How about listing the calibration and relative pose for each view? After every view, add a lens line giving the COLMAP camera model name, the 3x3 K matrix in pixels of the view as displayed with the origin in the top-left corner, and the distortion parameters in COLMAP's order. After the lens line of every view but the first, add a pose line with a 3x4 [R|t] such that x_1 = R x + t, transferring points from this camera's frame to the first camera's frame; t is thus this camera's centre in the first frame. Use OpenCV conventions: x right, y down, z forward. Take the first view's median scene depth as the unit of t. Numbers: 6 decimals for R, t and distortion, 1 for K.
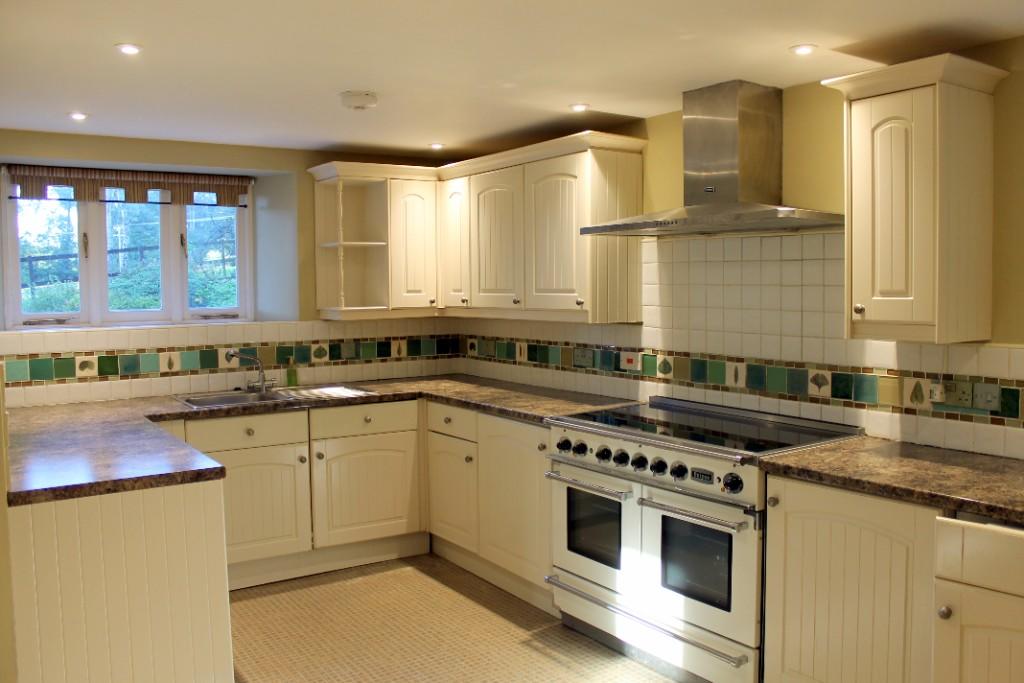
lens RADIAL K [[869.1, 0, 510.7], [0, 869.1, 340.9], [0, 0, 1]] dist [-0.116394, 0.055627]
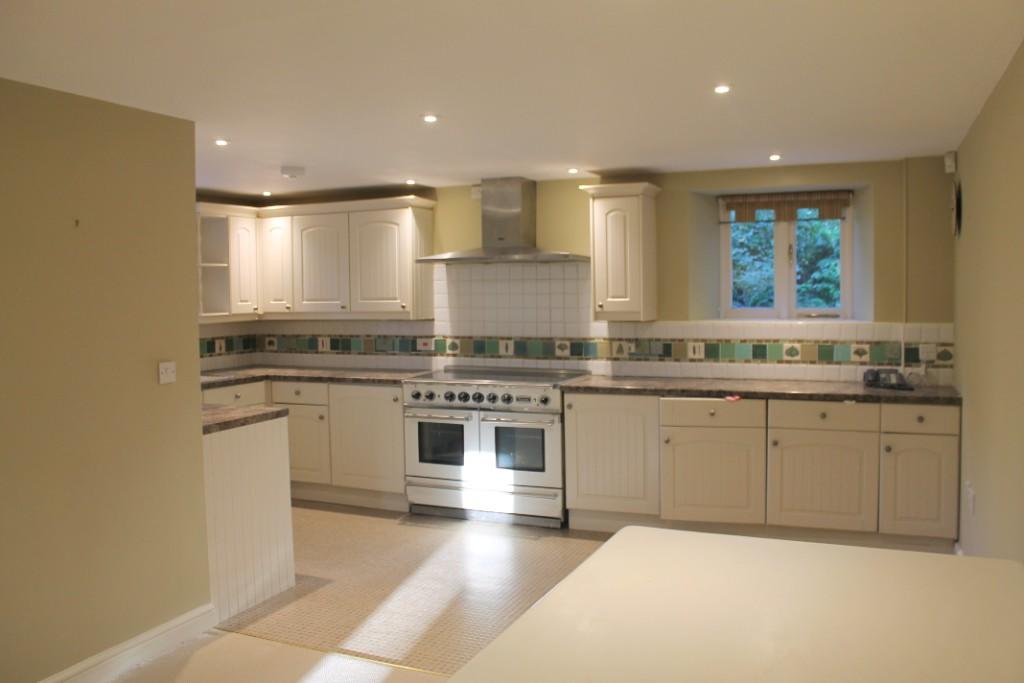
lens RADIAL K [[869.1, 0, 511.3], [0, 869.1, 341.4], [0, 0, 1]] dist [-0.116394, 0.055627]
pose [[0.855273, -0.032711, 0.517145, -0.622225], [0.039315, 0.999225, -0.001818, 0.031616], [-0.516684, 0.021886, 0.855896, -0.461243]]
